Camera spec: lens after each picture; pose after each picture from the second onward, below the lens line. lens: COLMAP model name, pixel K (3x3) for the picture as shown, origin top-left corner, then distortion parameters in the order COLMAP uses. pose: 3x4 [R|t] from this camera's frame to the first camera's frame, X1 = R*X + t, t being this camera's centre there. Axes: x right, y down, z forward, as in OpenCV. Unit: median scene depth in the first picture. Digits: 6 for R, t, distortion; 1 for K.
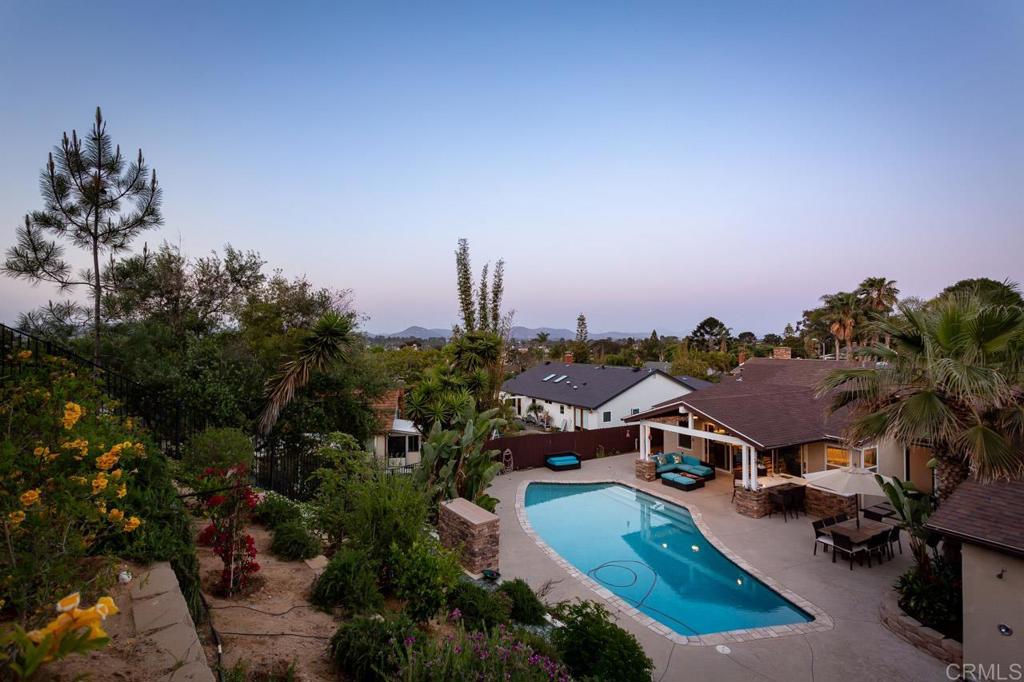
lens RADIAL K [[517.1, 0, 455.6], [0, 517.1, 324.1], [0, 0, 1]] dist [-0.000317, -0.000594]
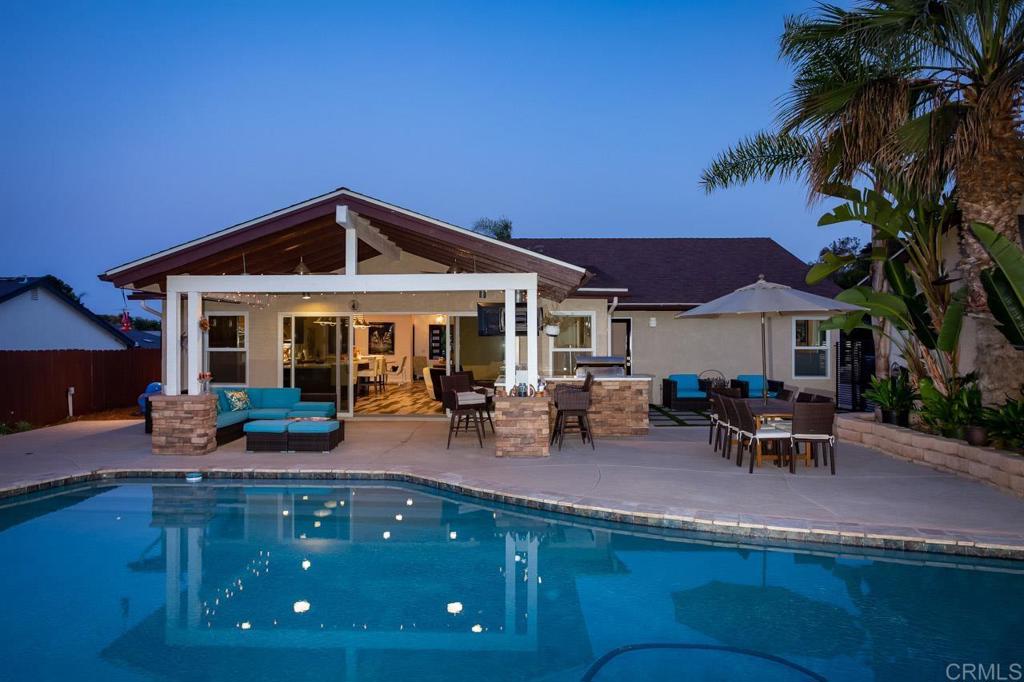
lens RADIAL K [[692.1, 0, 512.0], [0, 692.1, 341.0], [0, 0, 1]] dist [-0.006337, -0.001037]
pose [[0.447376, 0.015654, 0.894209, 0.066489], [-0.006826, 0.999877, -0.014088, 0.242076], [-0.894320, 0.000199, 0.447428, 0.642448]]
